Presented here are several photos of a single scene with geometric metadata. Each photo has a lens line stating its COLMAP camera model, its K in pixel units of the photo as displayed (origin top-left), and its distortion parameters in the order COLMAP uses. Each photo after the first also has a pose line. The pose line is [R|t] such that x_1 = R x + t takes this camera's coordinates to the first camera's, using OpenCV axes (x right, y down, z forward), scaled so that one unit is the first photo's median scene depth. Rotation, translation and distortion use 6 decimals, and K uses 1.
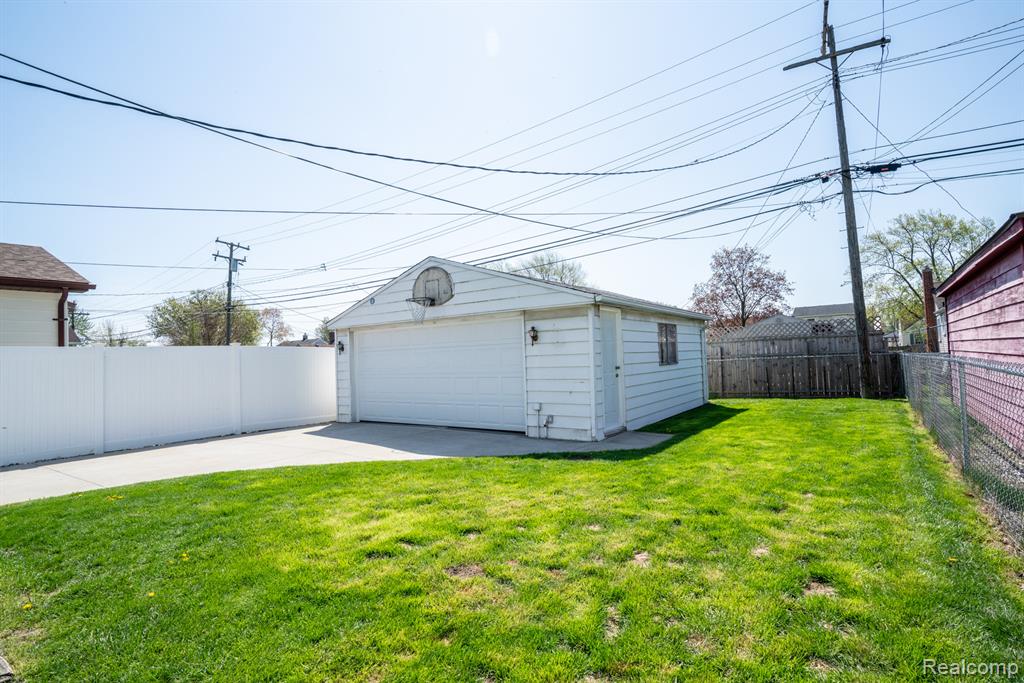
lens RADIAL K [[528.6, 0, 512.0], [0, 528.6, 341.5], [0, 0, 1]] dist [-0.033569, 0.000159]
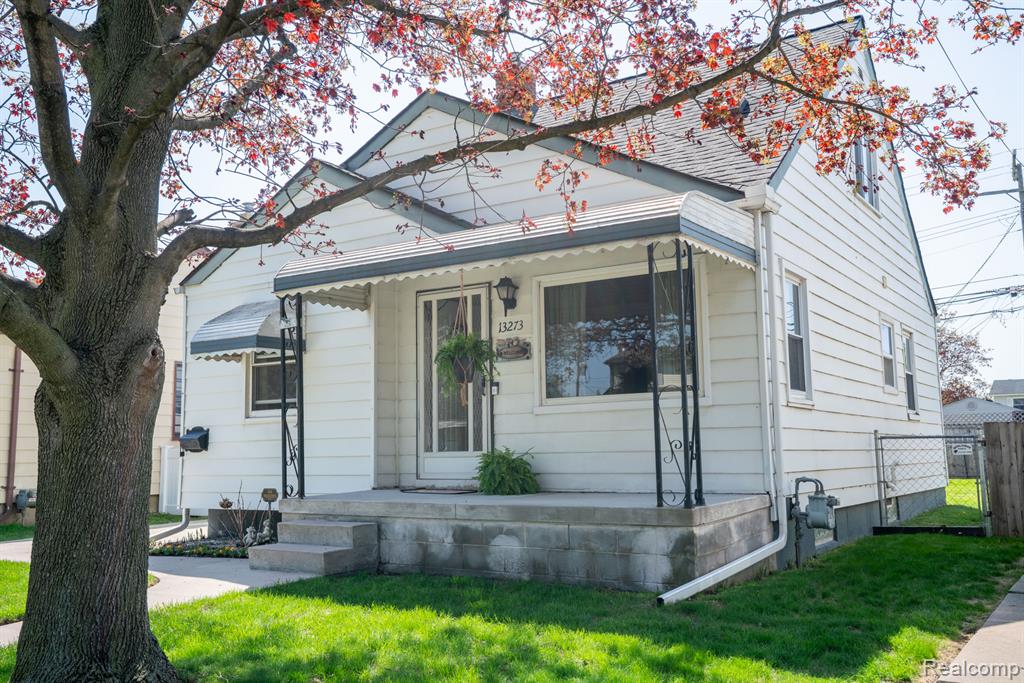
lens RADIAL K [[941.2, 0, 512.0], [0, 941.2, 341.5], [0, 0, 1]] dist [0.043407, 0.003661]
pose [[0.999407, 0.024132, 0.024575, -0.774240], [-0.022036, 0.996366, -0.082277, 0.000802], [-0.026472, 0.081686, 0.996306, -1.472444]]
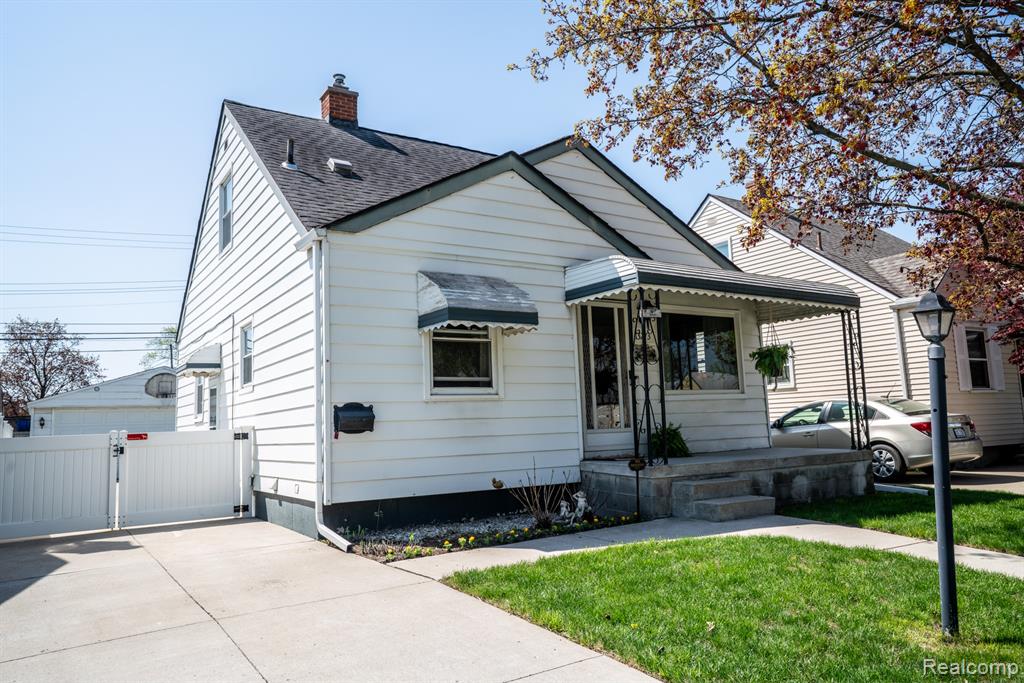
lens RADIAL K [[721.0, 0, 512.0], [0, 721.0, 341.5], [0, 0, 1]] dist [0.000982, 0.005403]
pose [[0.385005, 0.133296, 0.913238, -1.704848], [-0.010217, 0.990070, -0.140203, 0.055020], [-0.922858, 0.044648, 0.382544, -0.761514]]
